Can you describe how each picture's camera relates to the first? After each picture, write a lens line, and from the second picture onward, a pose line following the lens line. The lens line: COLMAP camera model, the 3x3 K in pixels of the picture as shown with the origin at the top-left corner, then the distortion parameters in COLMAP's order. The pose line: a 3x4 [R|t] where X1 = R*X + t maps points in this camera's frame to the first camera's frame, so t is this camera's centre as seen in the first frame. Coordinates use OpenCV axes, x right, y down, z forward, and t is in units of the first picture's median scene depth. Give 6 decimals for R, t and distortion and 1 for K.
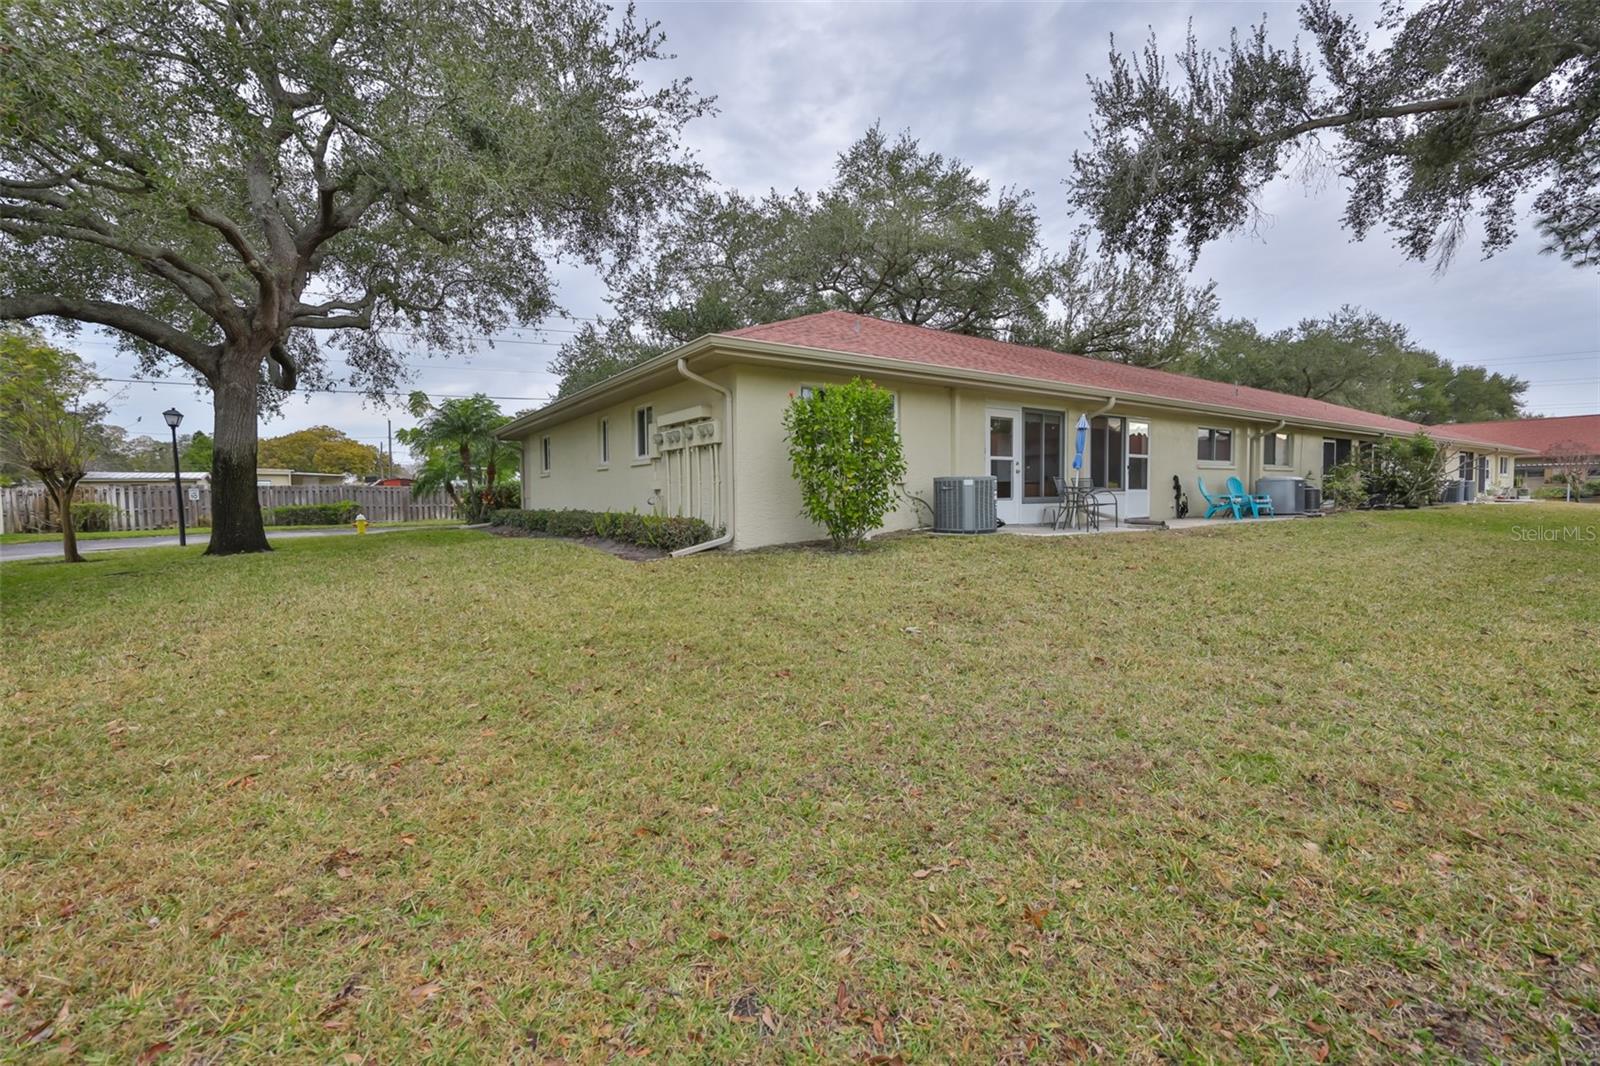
lens RADIAL K [[680.6, 0, 800.1], [0, 680.6, 531.8], [0, 0, 1]] dist [-0.001696, -0.000072]
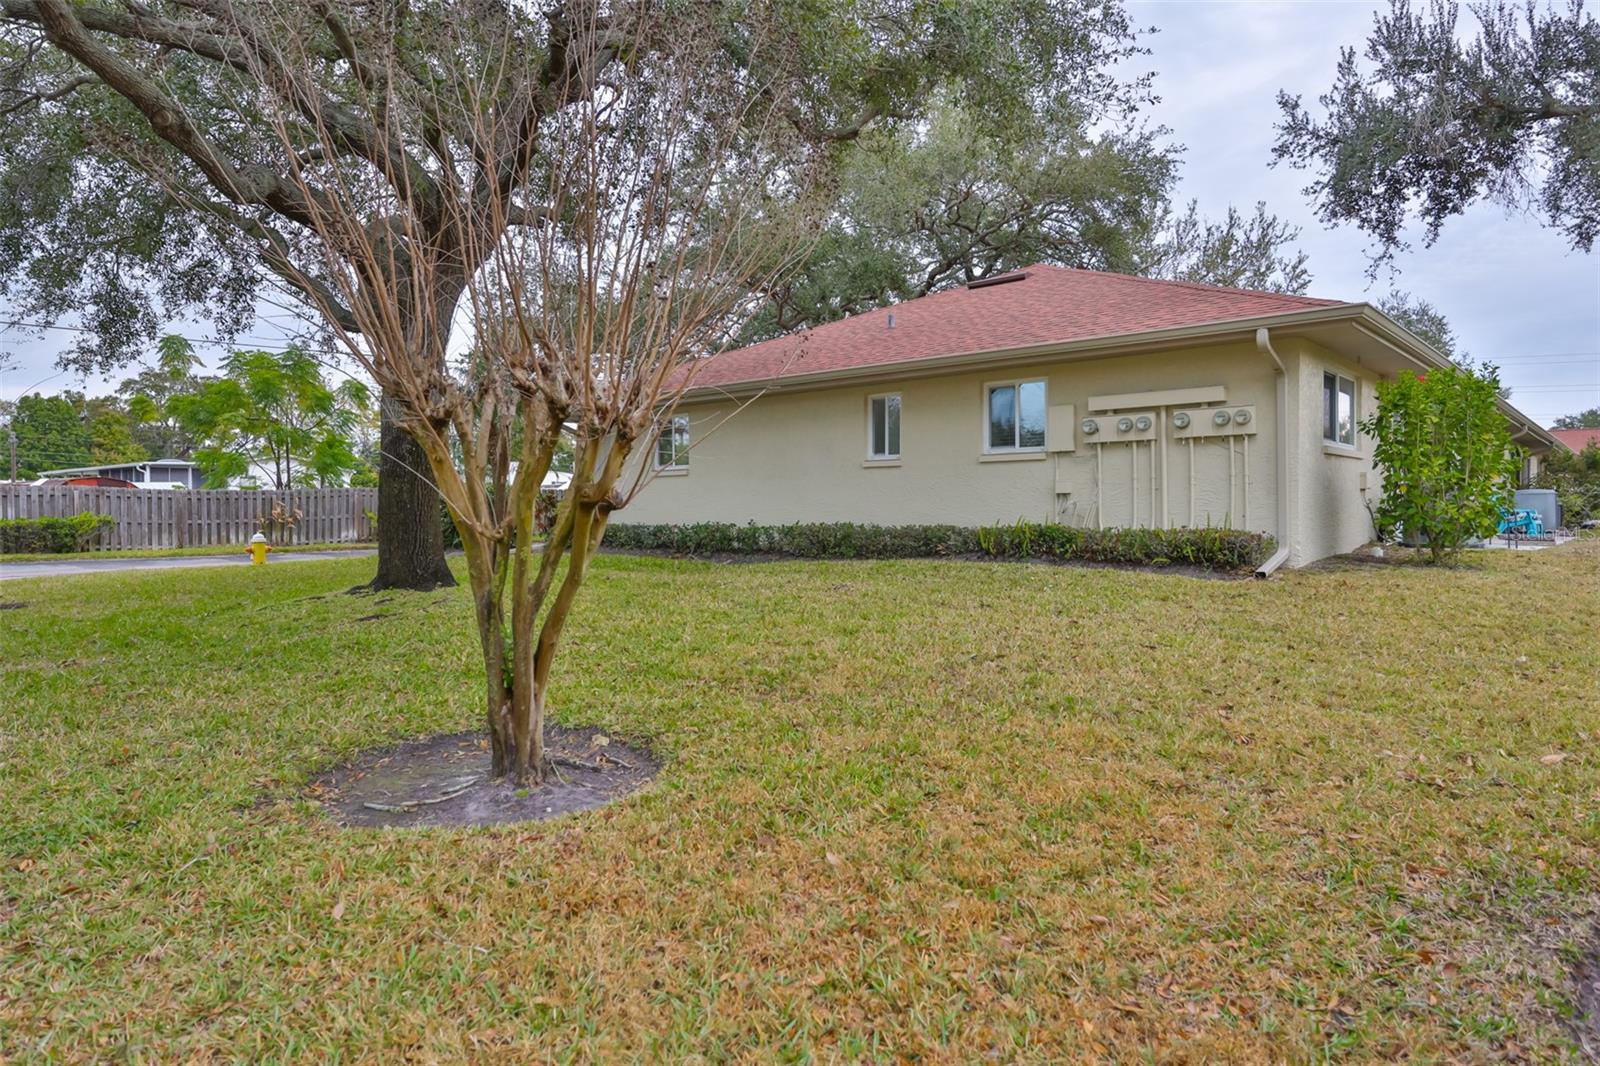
lens RADIAL K [[989.9, 0, 800.1], [0, 989.9, 529.2], [0, 0, 1]] dist [-0.003010, -0.002941]
pose [[0.969249, 0.003600, 0.246055, -0.484387], [0.005972, 0.999254, -0.038145, 0.010686], [-0.246009, 0.038441, 0.968505, 0.011330]]
